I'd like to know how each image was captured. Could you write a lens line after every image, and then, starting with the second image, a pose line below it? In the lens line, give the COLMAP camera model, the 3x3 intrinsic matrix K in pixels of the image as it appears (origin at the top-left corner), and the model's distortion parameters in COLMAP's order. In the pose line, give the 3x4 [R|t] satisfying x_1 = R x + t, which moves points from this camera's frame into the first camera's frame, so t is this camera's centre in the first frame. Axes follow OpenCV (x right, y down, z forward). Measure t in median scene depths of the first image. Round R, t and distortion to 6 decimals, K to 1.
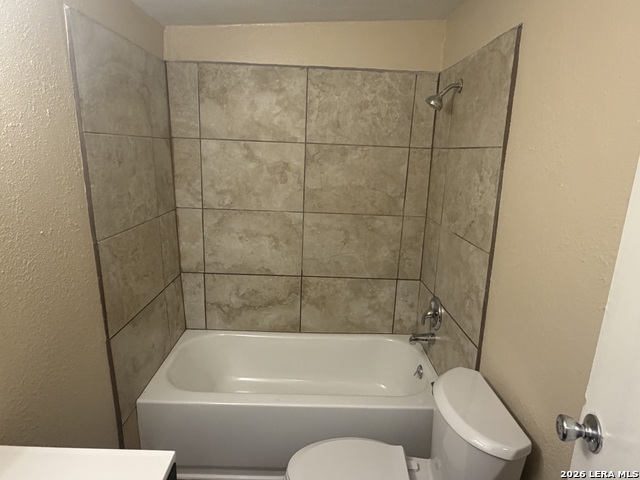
lens RADIAL K [[387.3, 0, 318.9], [0, 387.3, 244.0], [0, 0, 1]] dist [0.000442, 0.000511]
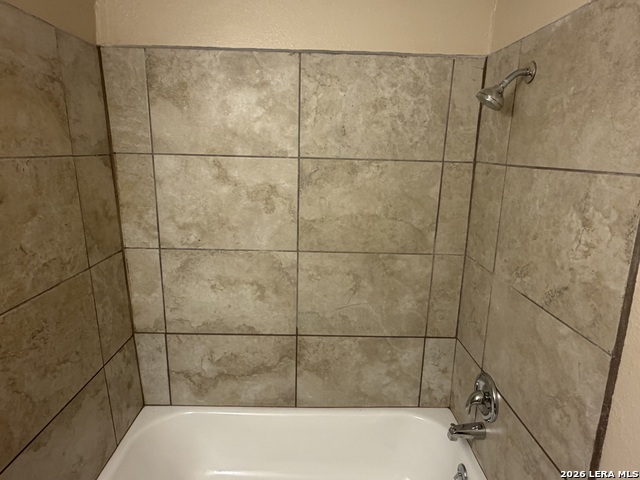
lens RADIAL K [[387.3, 0, 317.4], [0, 387.3, 242.9], [0, 0, 1]] dist [0.000442, 0.000511]
pose [[0.999890, -0.014125, -0.004552, 0.000986], [0.014126, 0.999900, -0.000018, -0.101039], [0.004552, -0.000047, 0.999990, 0.277117]]
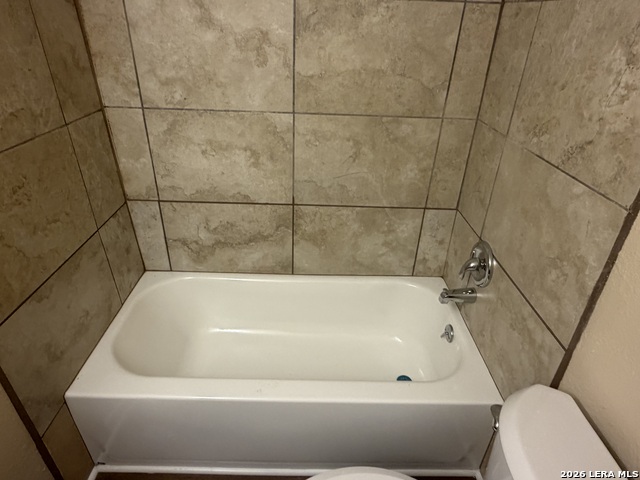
lens RADIAL K [[387.3, 0, 313.8], [0, 387.3, 238.0], [0, 0, 1]] dist [0.000442, 0.000511]
pose [[0.999900, 0.000425, -0.014153, 0.004511], [0.003439, 0.962345, 0.271808, -0.058097], [0.013735, -0.271829, 0.962247, 0.308842]]
